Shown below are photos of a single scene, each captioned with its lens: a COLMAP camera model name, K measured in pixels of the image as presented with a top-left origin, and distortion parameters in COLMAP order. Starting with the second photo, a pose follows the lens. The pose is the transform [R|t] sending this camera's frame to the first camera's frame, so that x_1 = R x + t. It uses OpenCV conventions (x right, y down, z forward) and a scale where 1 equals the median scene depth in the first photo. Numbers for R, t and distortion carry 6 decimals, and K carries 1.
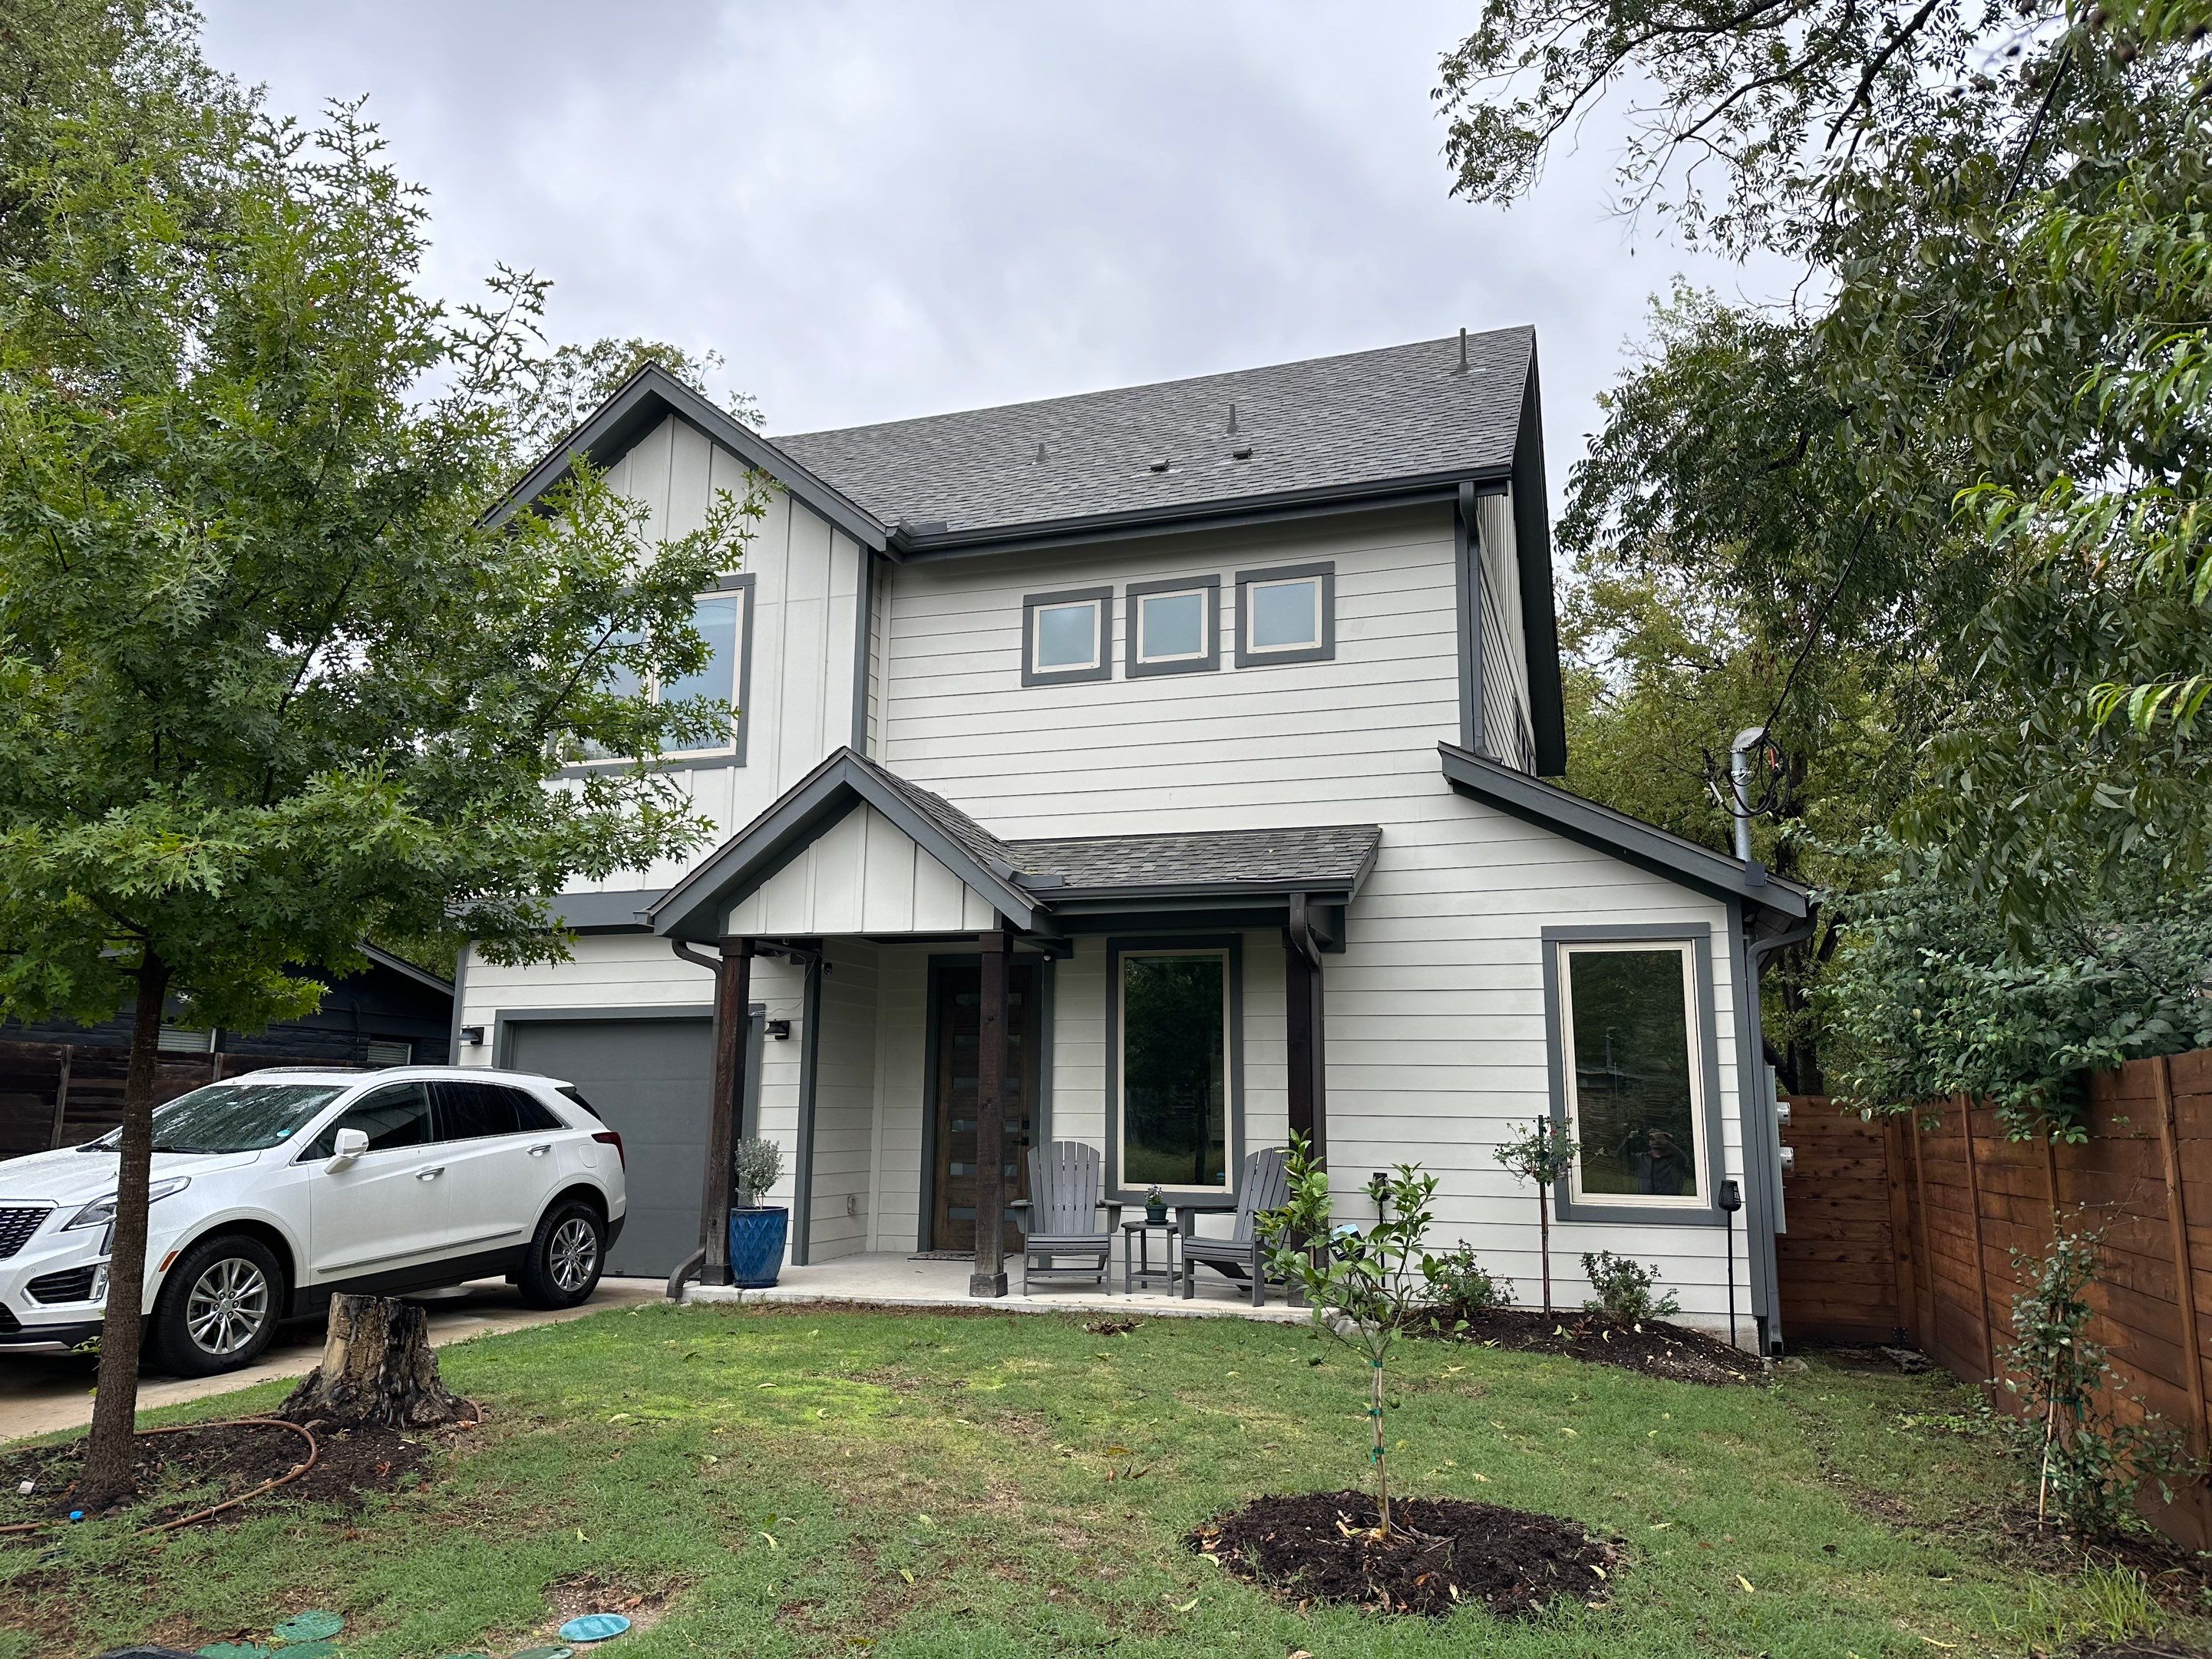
lens RADIAL K [[1556.7, 0, 1106.0], [0, 1556.7, 829.5], [0, 0, 1]] dist [0.185691, -0.380581]
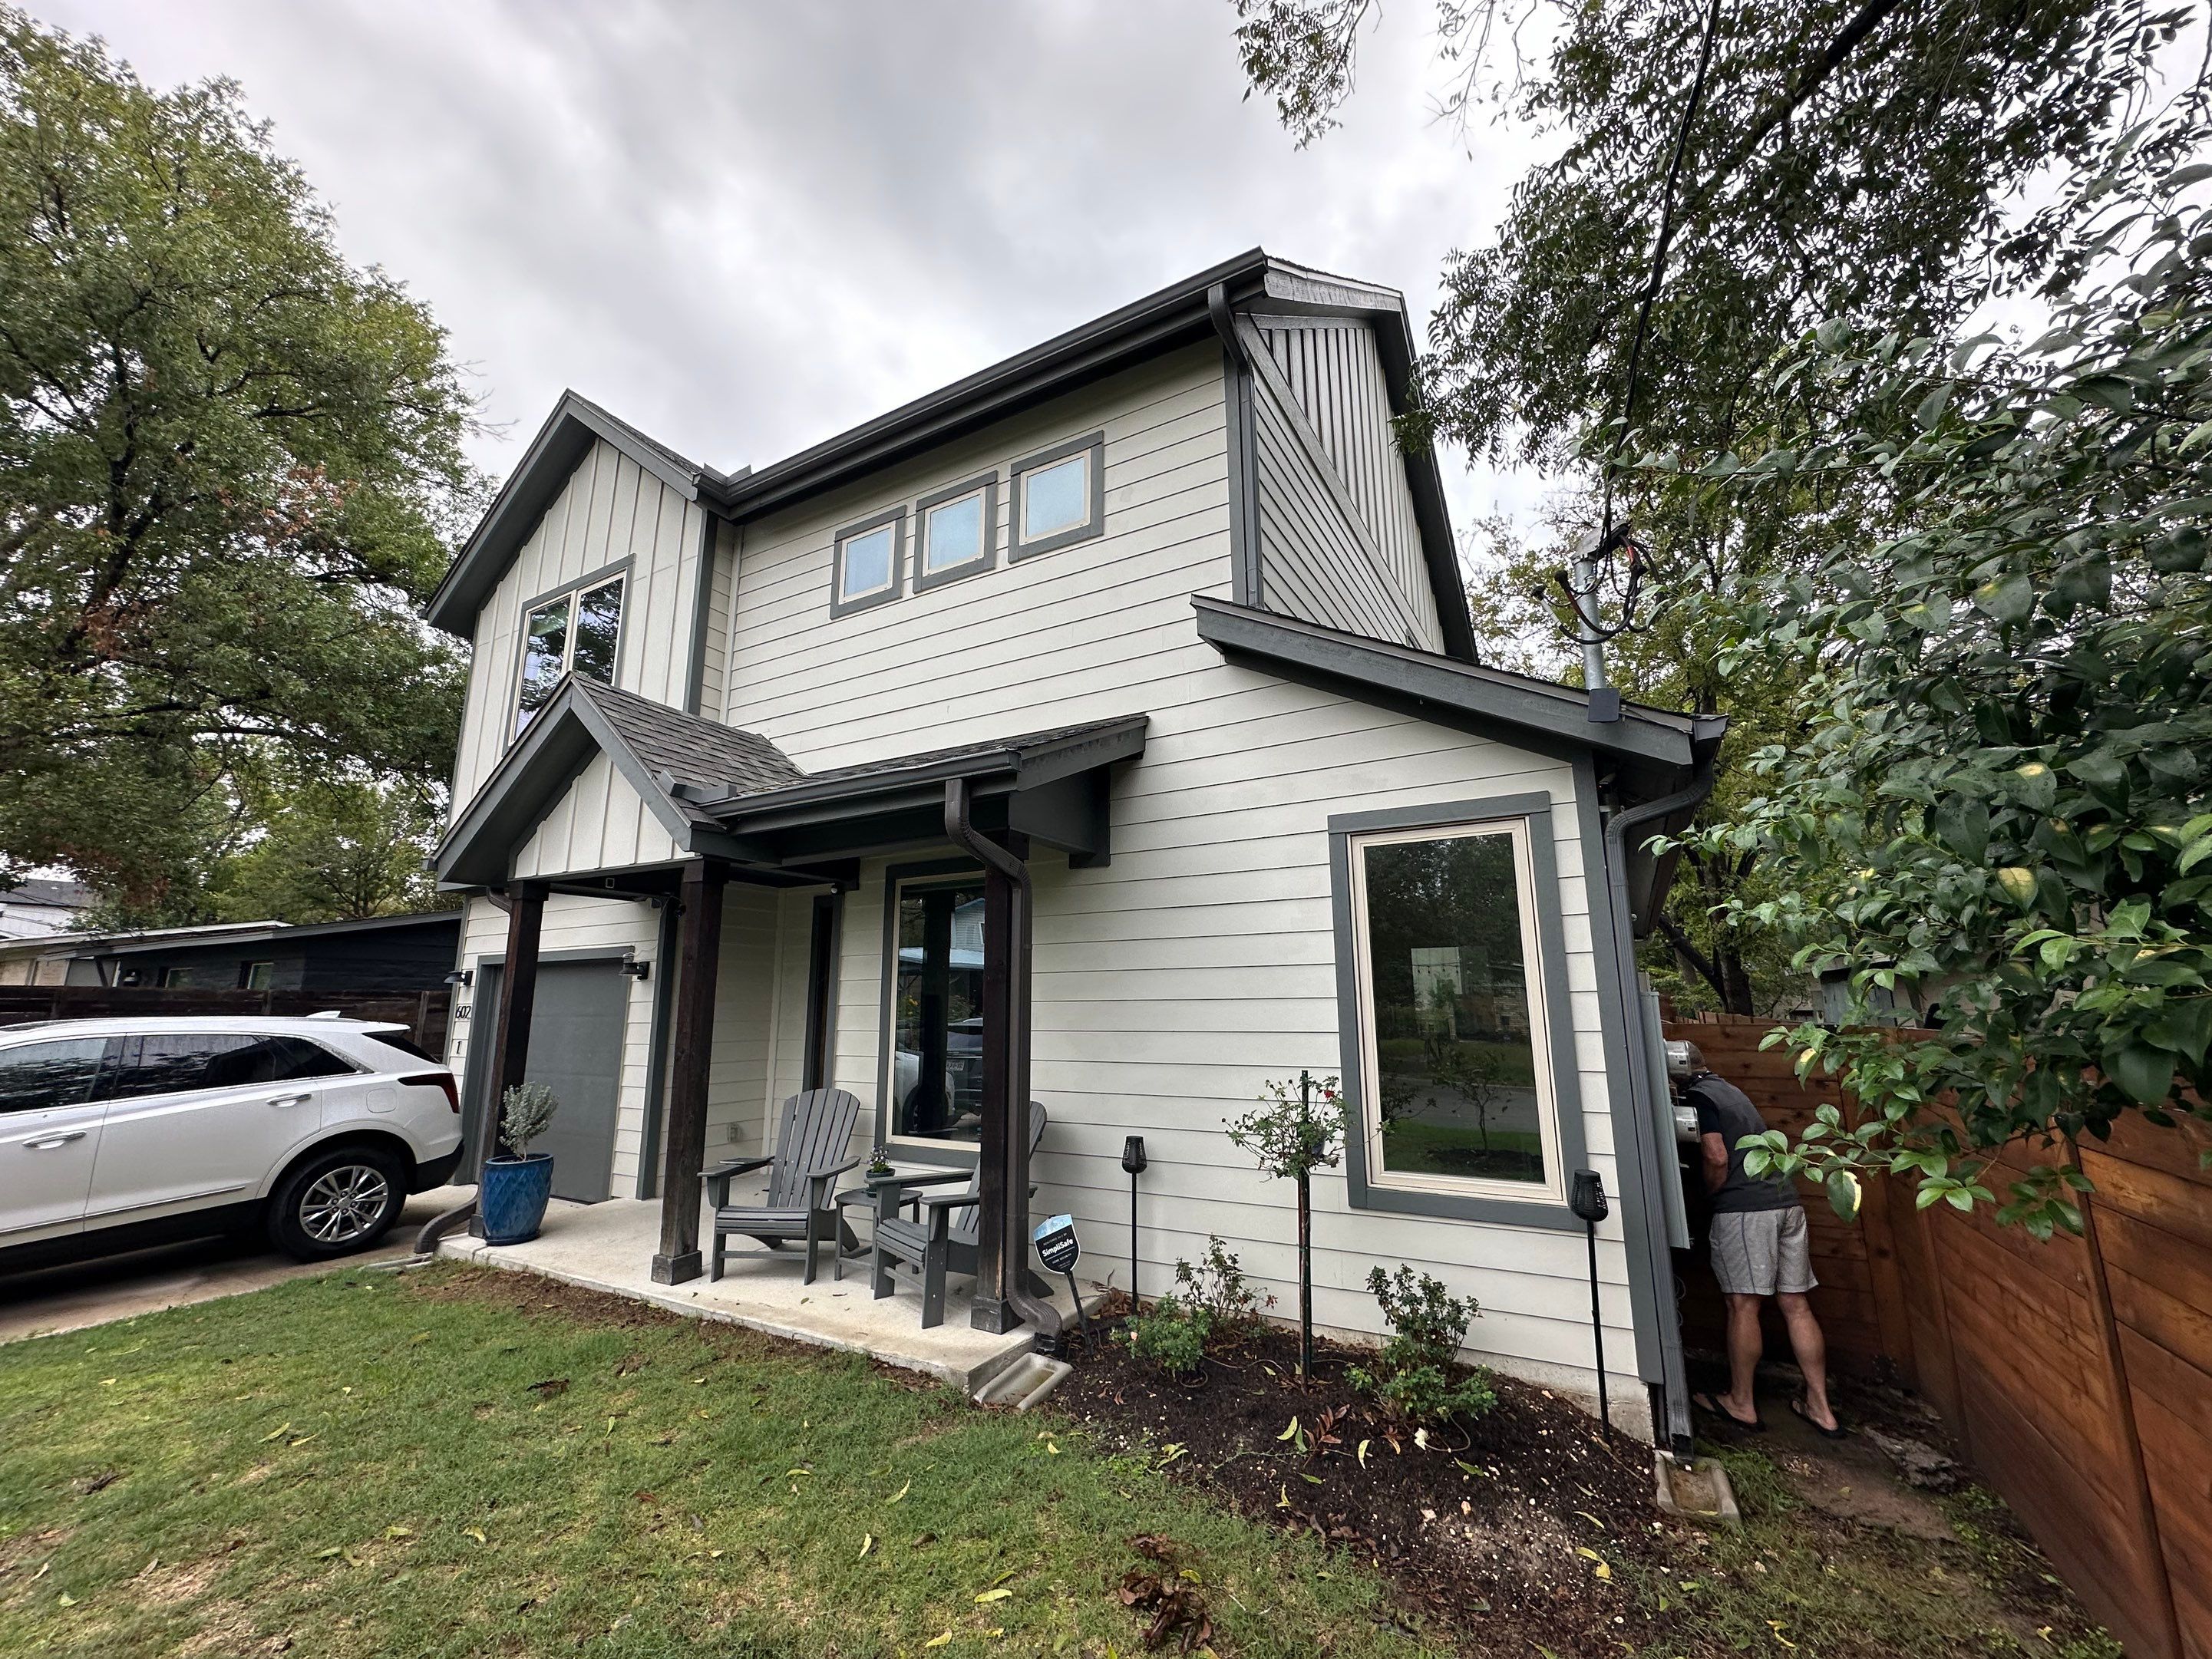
lens RADIAL K [[892.6, 0, 1106.0], [0, 892.6, 829.5], [0, 0, 1]] dist [-0.000014, 0.000063]
pose [[0.979329, -0.055272, -0.194574, 0.250731], [0.052847, 0.998447, -0.017637, 0.069019], [0.195246, 0.006990, 0.980729, 0.543590]]
